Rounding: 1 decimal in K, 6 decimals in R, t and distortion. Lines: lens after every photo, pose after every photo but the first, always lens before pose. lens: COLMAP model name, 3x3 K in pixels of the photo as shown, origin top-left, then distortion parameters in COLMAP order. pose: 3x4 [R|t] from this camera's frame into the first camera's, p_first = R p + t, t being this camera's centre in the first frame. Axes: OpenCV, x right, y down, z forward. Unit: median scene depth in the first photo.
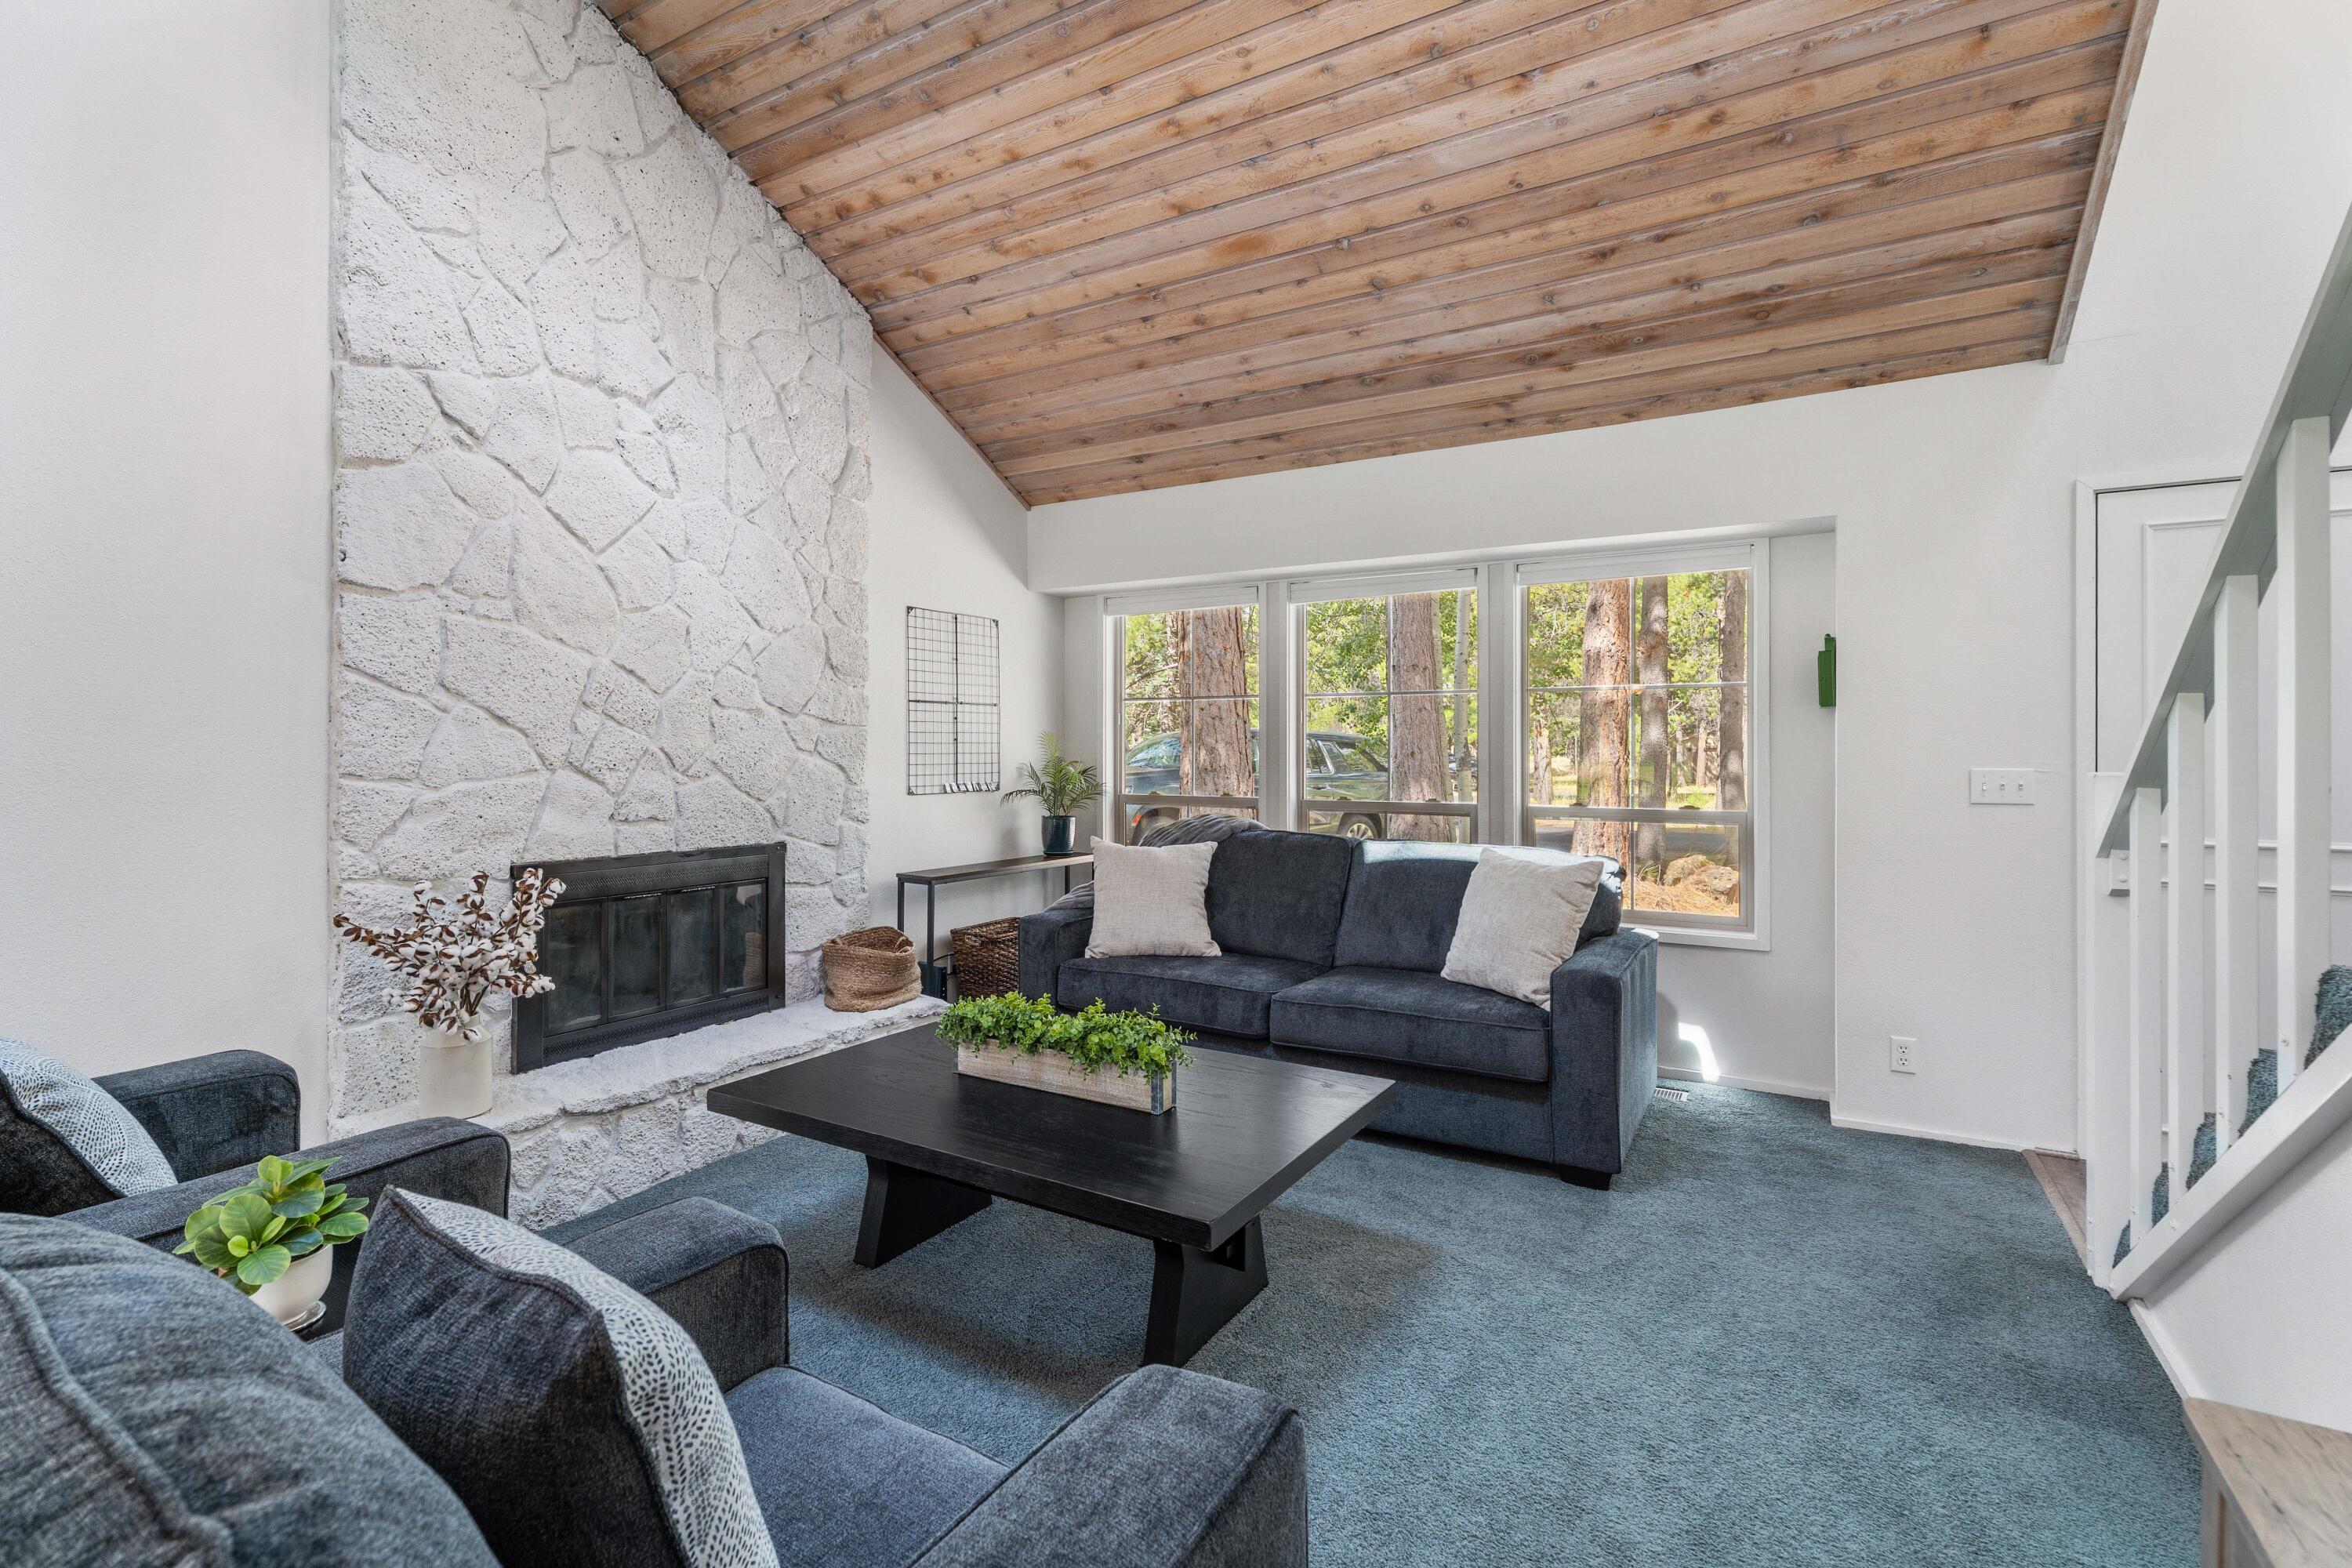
lens RADIAL K [[1047.3, 0, 1172.2], [0, 1047.3, 744.5], [0, 0, 1]] dist [0.001562, -0.000202]
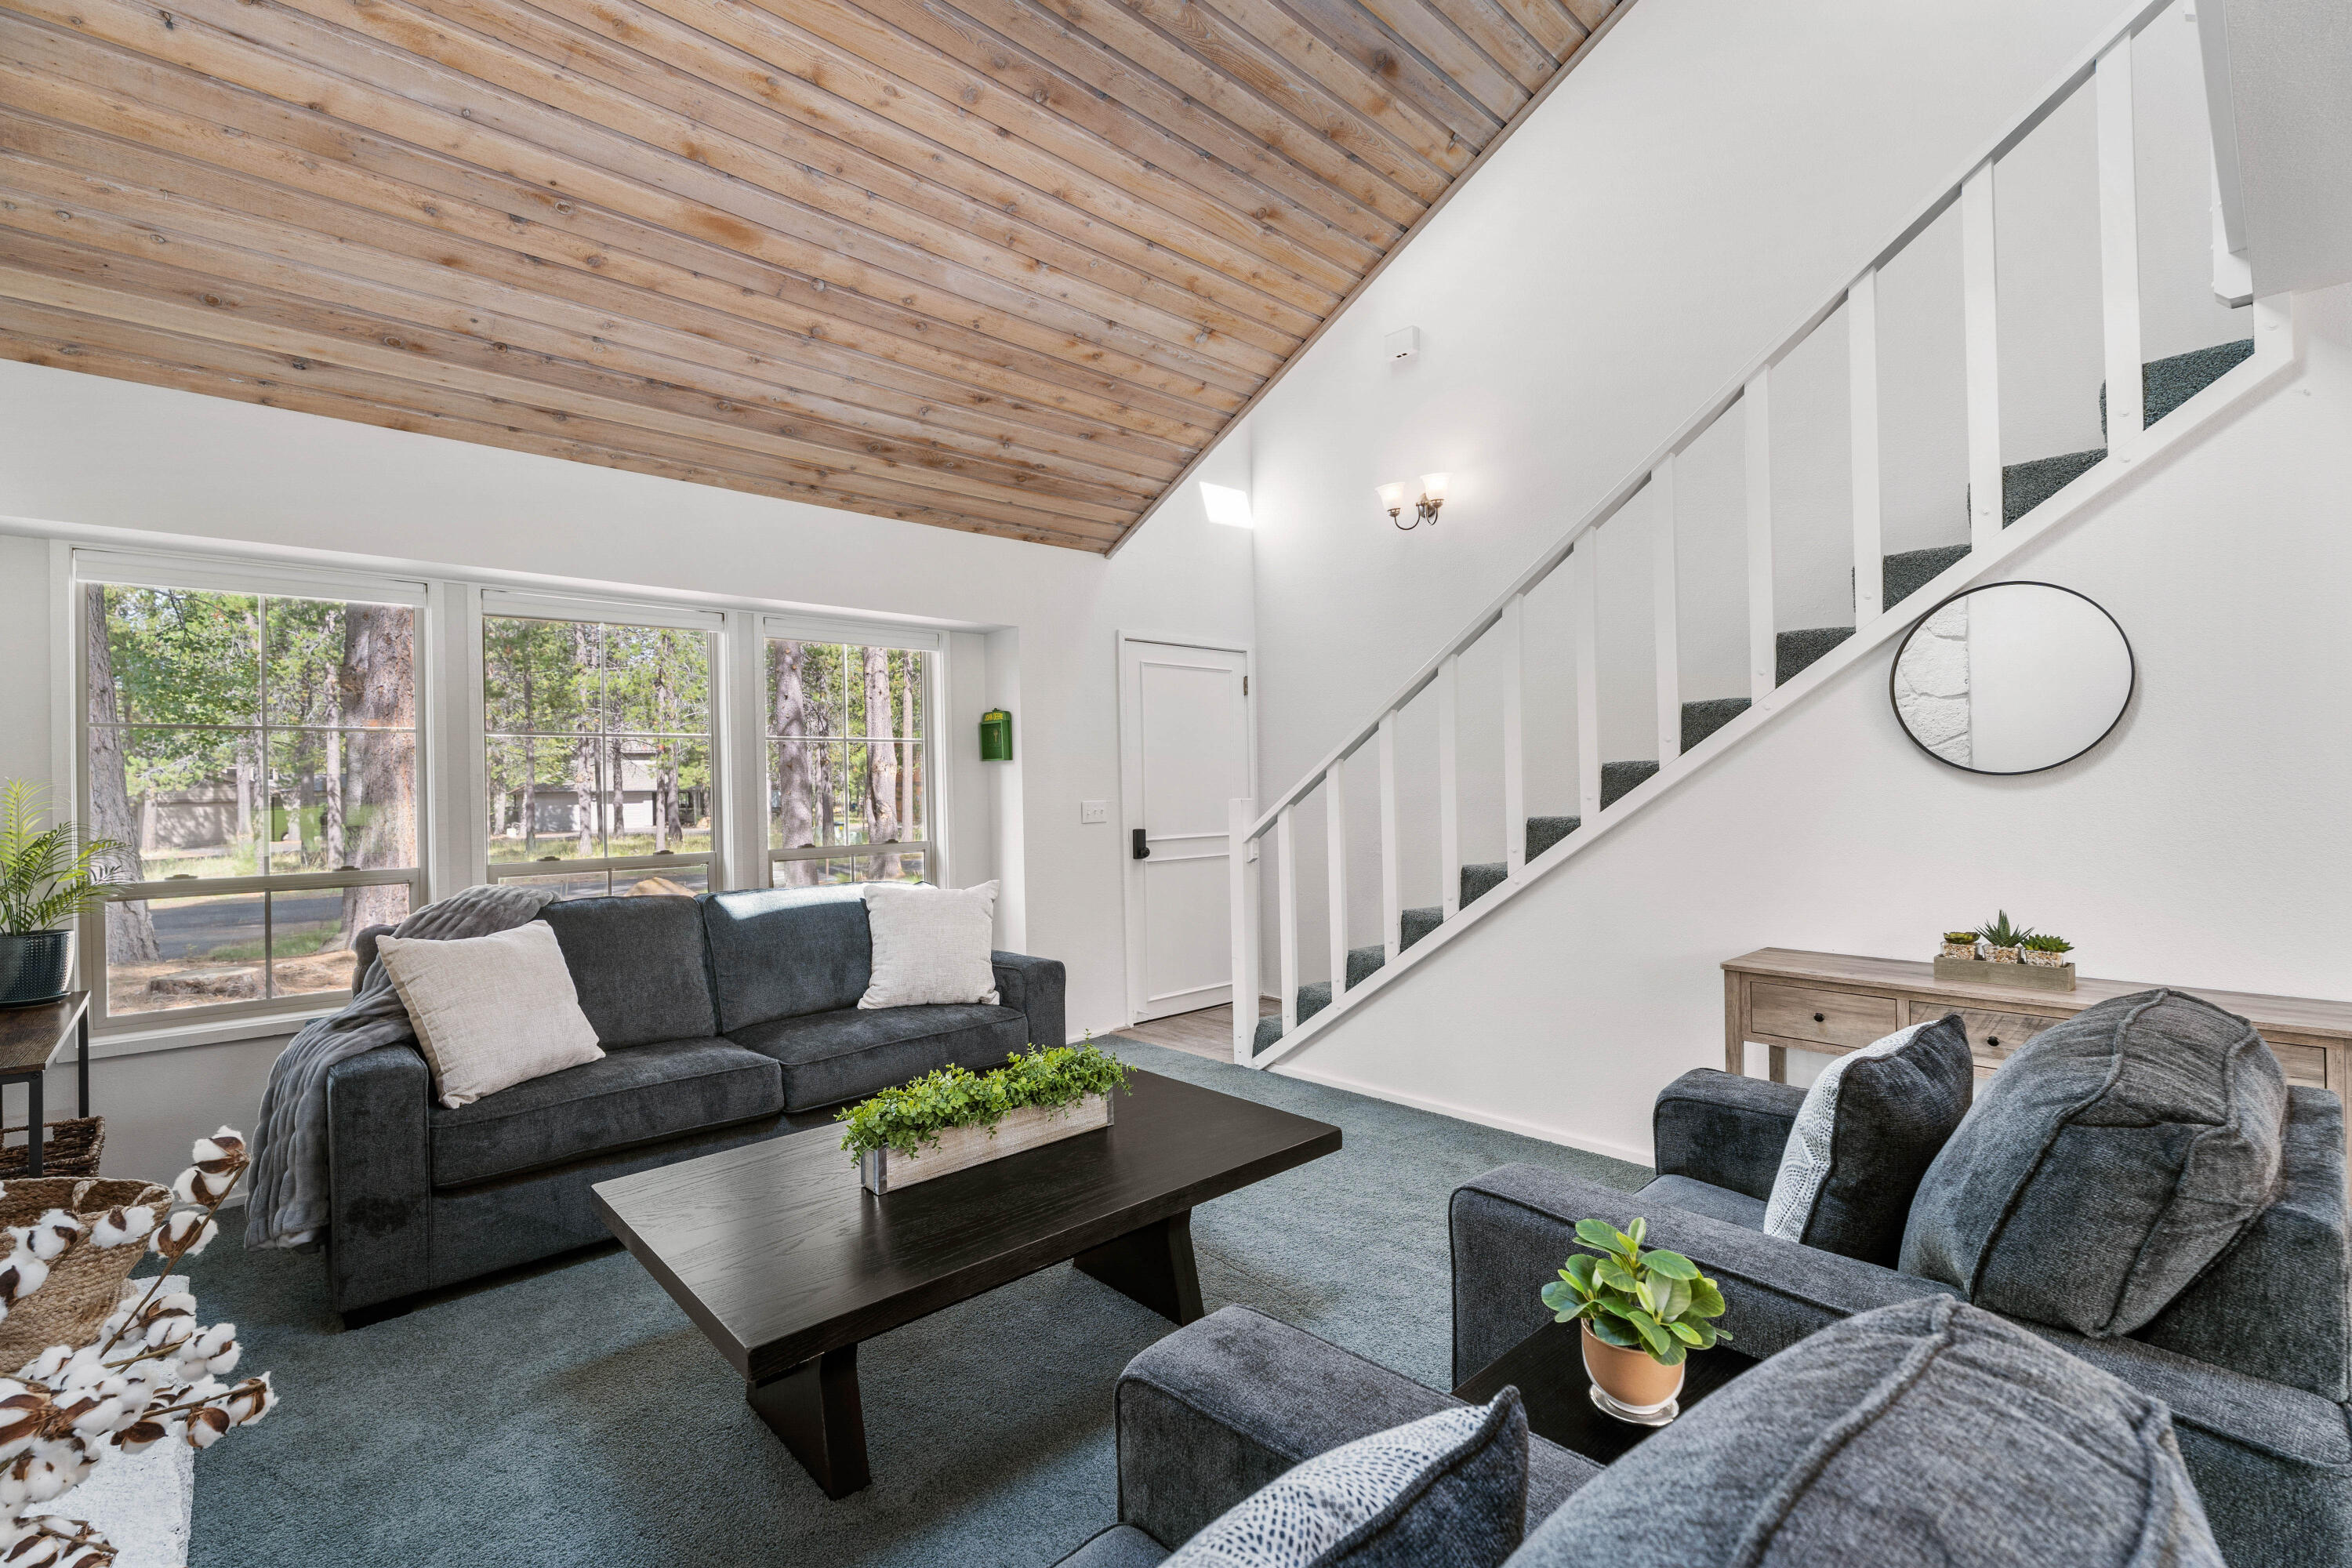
lens RADIAL K [[1047.3, 0, 1172.9], [0, 1047.3, 781.3], [0, 0, 1]] dist [0.001562, -0.000202]
pose [[0.280379, -0.002626, 0.959886, -0.646840], [0.015666, 0.999876, -0.001841, -0.002515], [-0.959761, 0.015554, 0.280385, 0.381848]]
